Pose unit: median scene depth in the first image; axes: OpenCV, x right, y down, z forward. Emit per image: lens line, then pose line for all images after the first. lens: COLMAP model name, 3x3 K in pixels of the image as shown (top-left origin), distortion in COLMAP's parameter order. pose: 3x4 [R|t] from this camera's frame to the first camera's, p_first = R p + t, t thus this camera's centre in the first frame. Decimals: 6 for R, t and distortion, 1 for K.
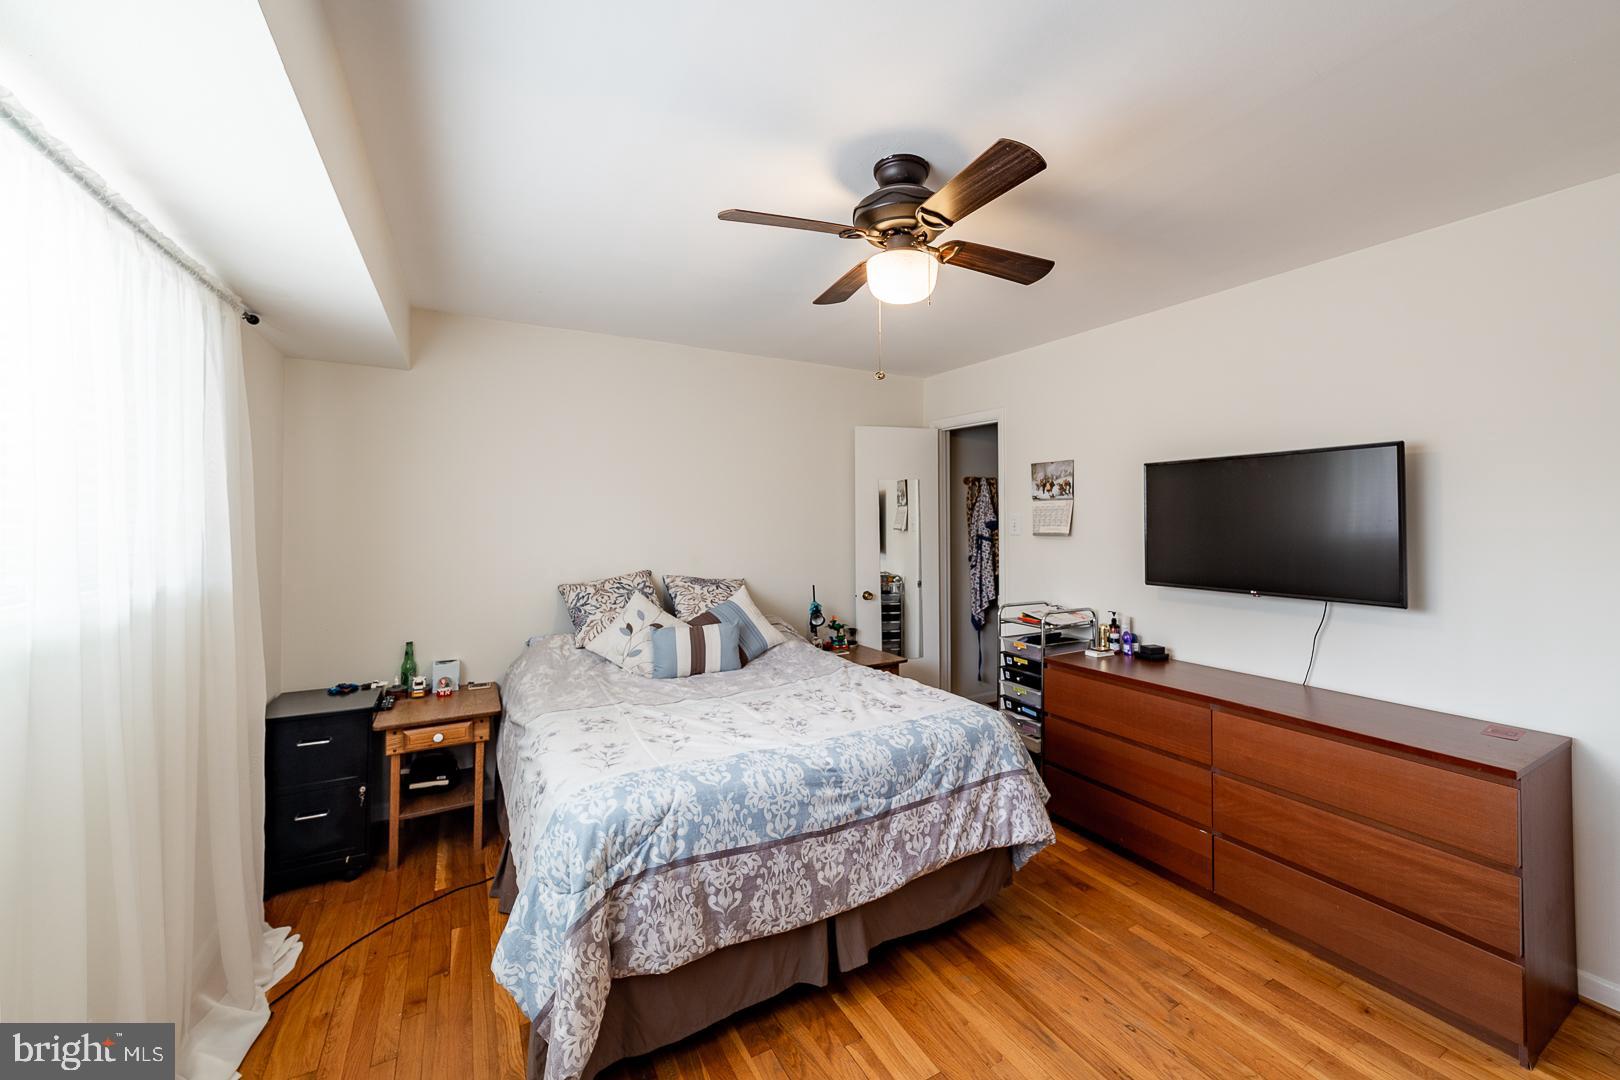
lens RADIAL K [[710.8, 0, 897.7], [0, 710.8, 509.9], [0, 0, 1]] dist [-0.014373, 0.006896]
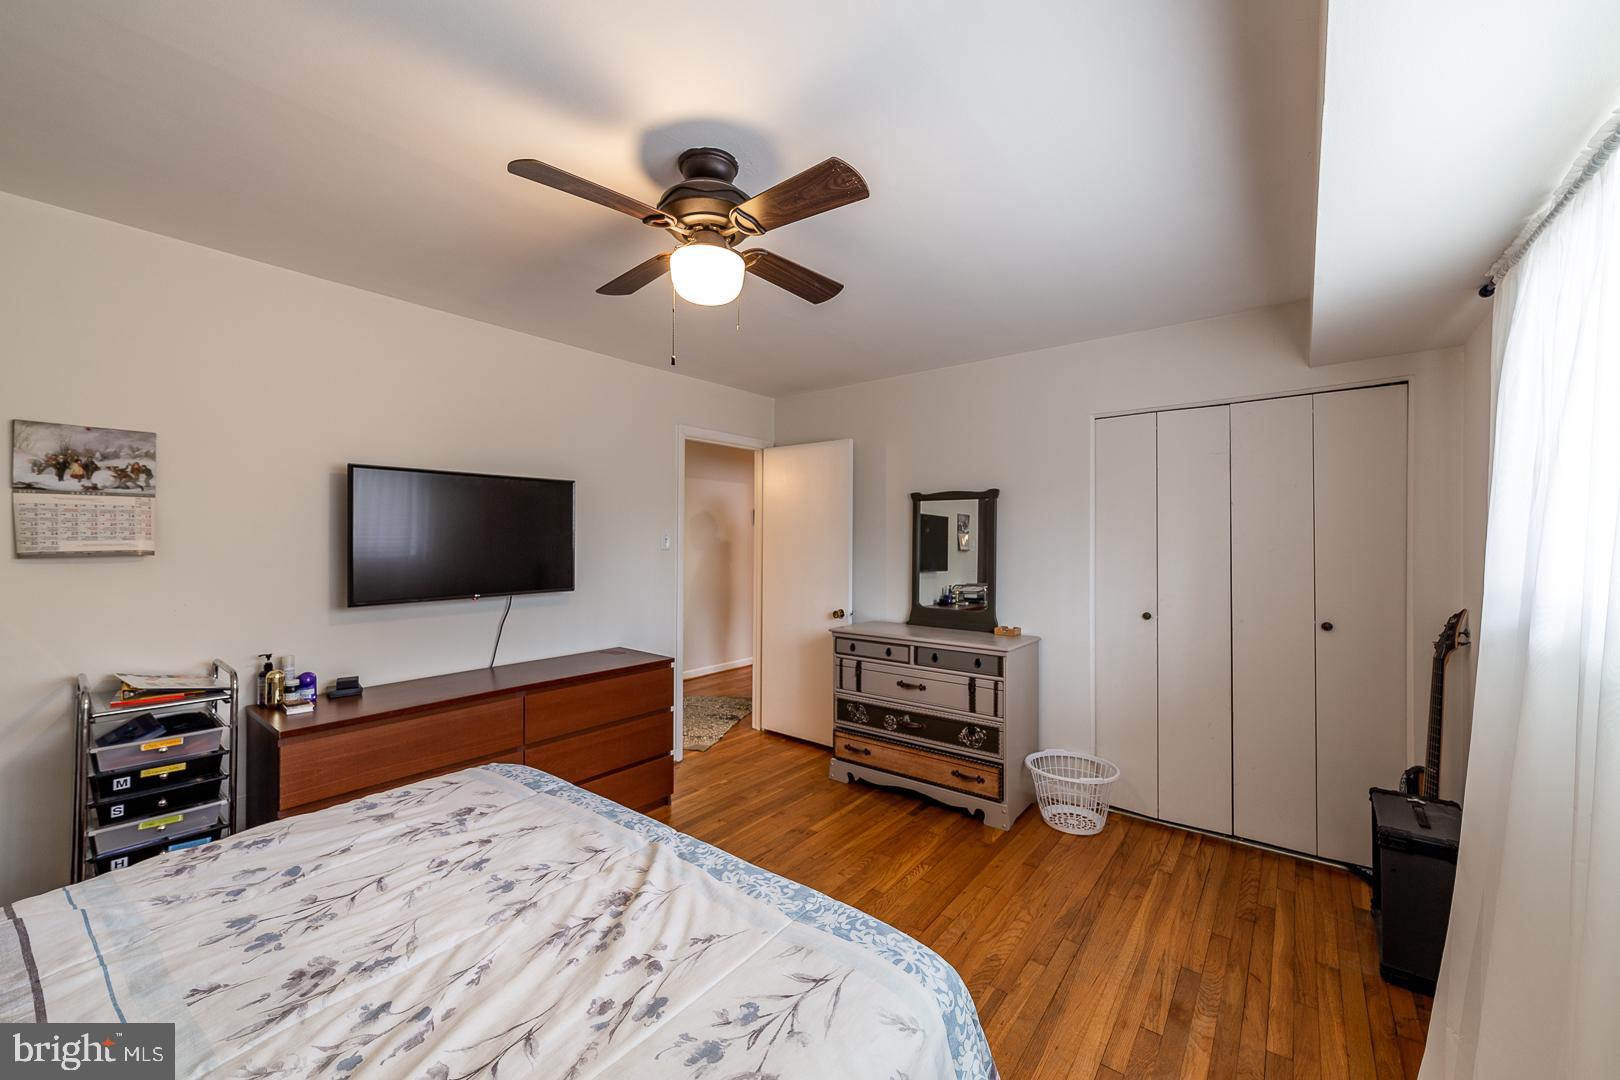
lens RADIAL K [[628.3, 0, 810.0], [0, 628.3, 540.0], [0, 0, 1]] dist [-0.018892, 0.004388]
pose [[-0.372483, -0.001066, 0.928039, -0.788126], [-0.009886, 0.999947, -0.002820, 0.032119], [-0.927987, -0.010225, -0.372473, 1.115691]]
